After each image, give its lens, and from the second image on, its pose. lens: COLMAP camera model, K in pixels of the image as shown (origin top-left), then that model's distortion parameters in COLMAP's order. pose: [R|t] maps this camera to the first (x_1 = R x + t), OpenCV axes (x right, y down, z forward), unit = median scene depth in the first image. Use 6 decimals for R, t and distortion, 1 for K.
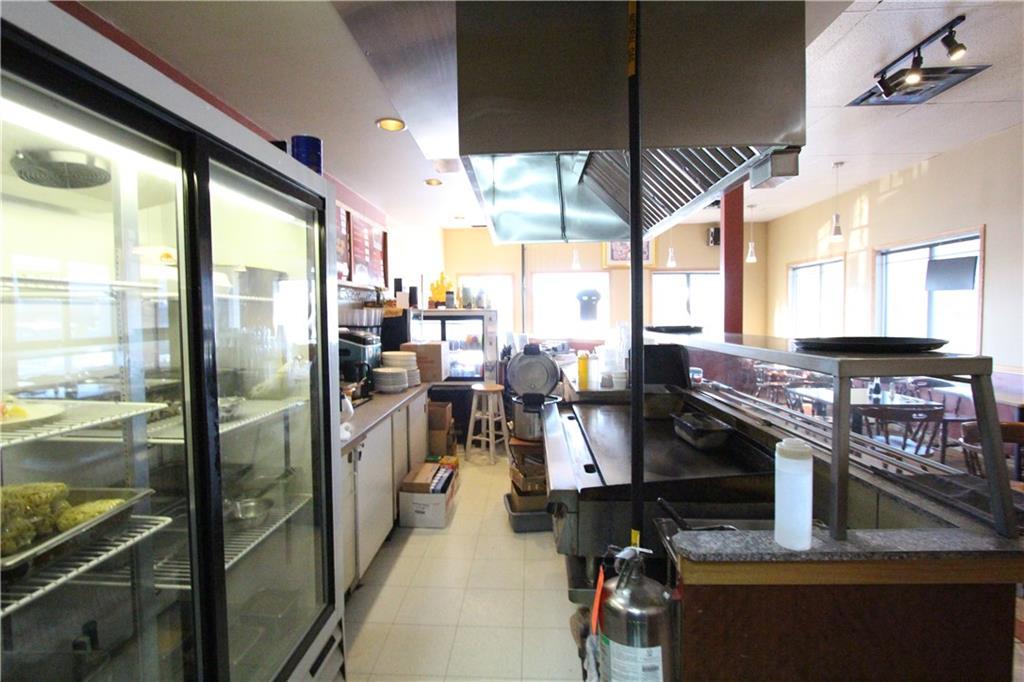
lens RADIAL K [[473.5, 0, 512.0], [0, 473.5, 341.0], [0, 0, 1]] dist [-0.002121, -0.000195]
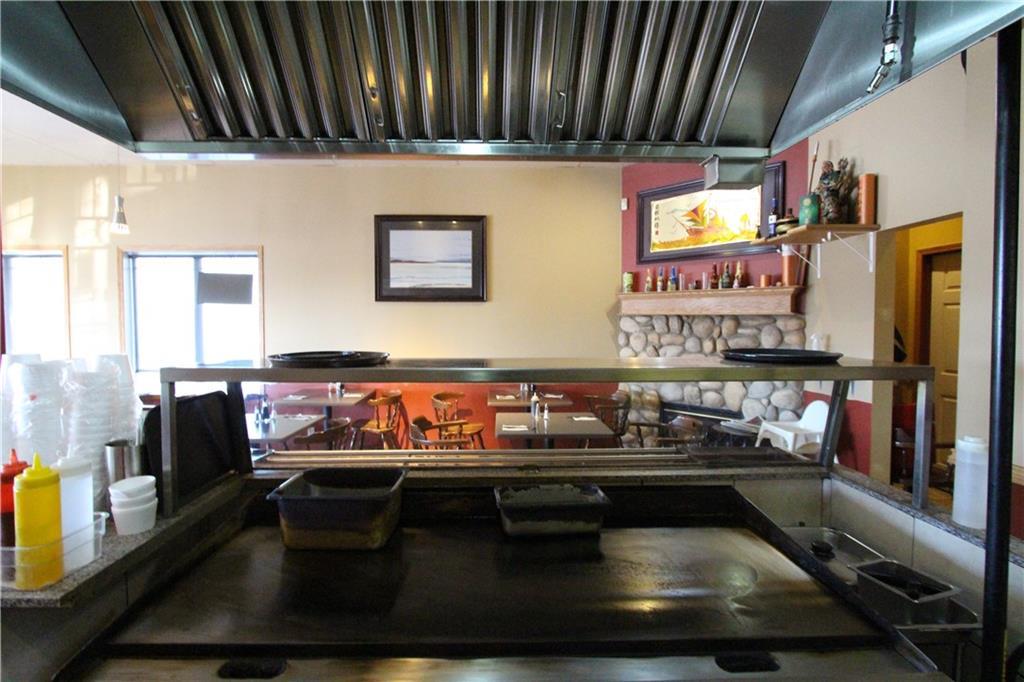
lens RADIAL K [[476.1, 0, 512.0], [0, 476.1, 341.0], [0, 0, 1]] dist [-0.033714, -0.000157]
pose [[-0.070176, -0.020383, 0.997326, -0.087092], [0.049552, 0.998486, 0.023893, -0.021156], [-0.996303, 0.051096, -0.069060, 0.390790]]
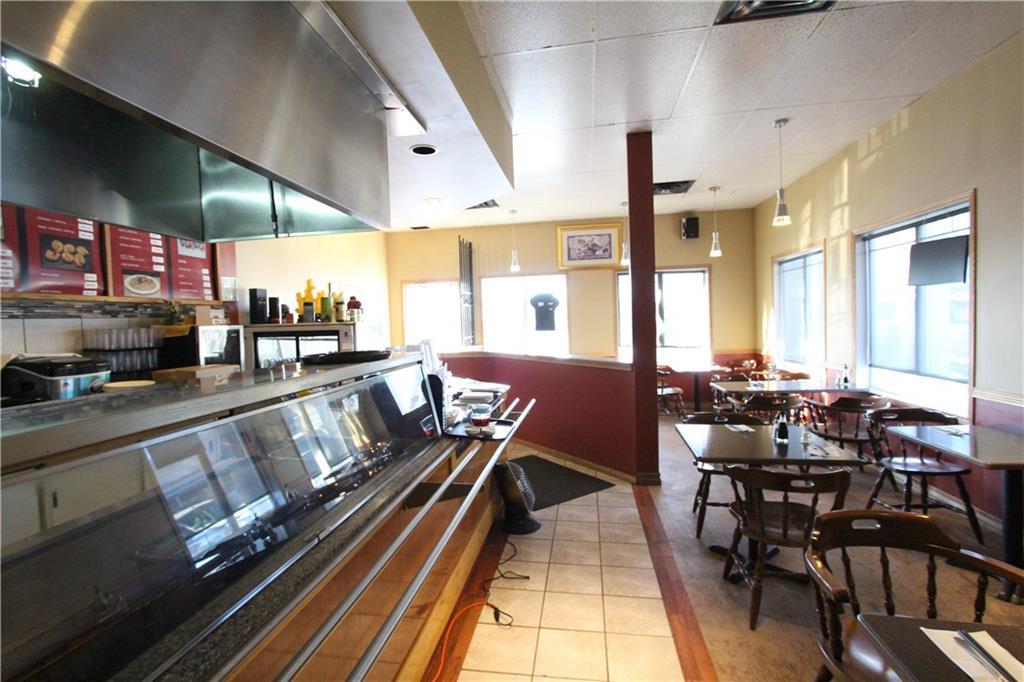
lens RADIAL K [[473.5, 0, 512.0], [0, 473.5, 341.0], [0, 0, 1]] dist [-0.002121, -0.000195]
pose [[0.992459, -0.013984, -0.121774, 0.312630], [0.012639, 0.999850, -0.011816, -0.018703], [0.121921, 0.010188, 0.992488, 0.179743]]
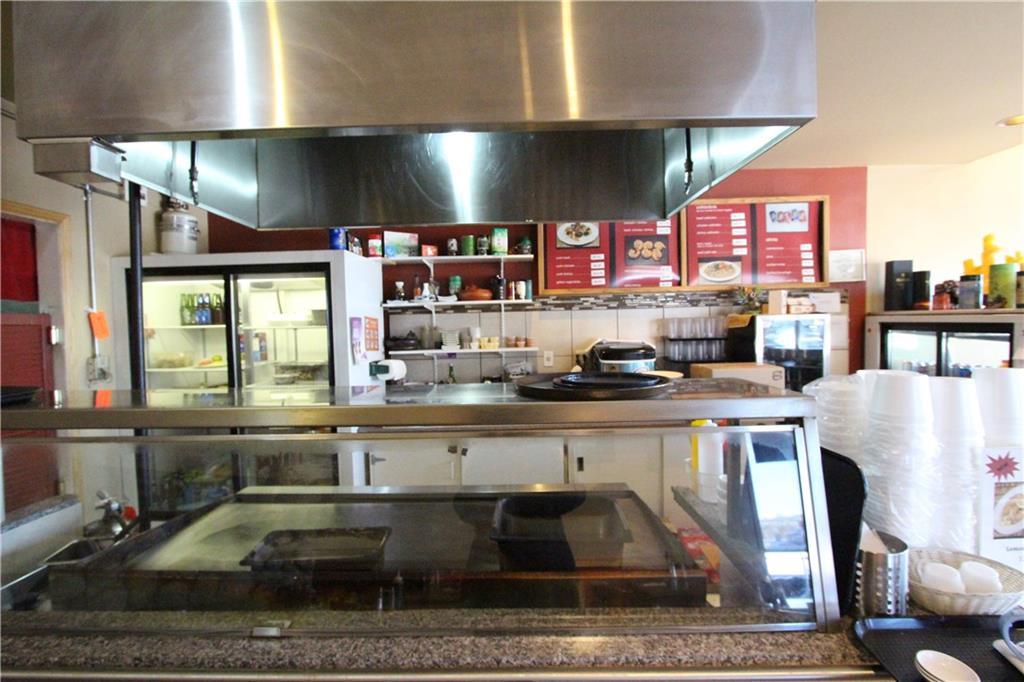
lens RADIAL K [[473.5, 0, 512.0], [0, 473.5, 341.0], [0, 0, 1]] dist [-0.002121, -0.000195]
pose [[0.026943, 0.045078, -0.998620, 0.343414], [-0.033895, 0.998450, 0.044156, -0.036029], [0.999062, 0.032659, 0.028429, 0.453365]]
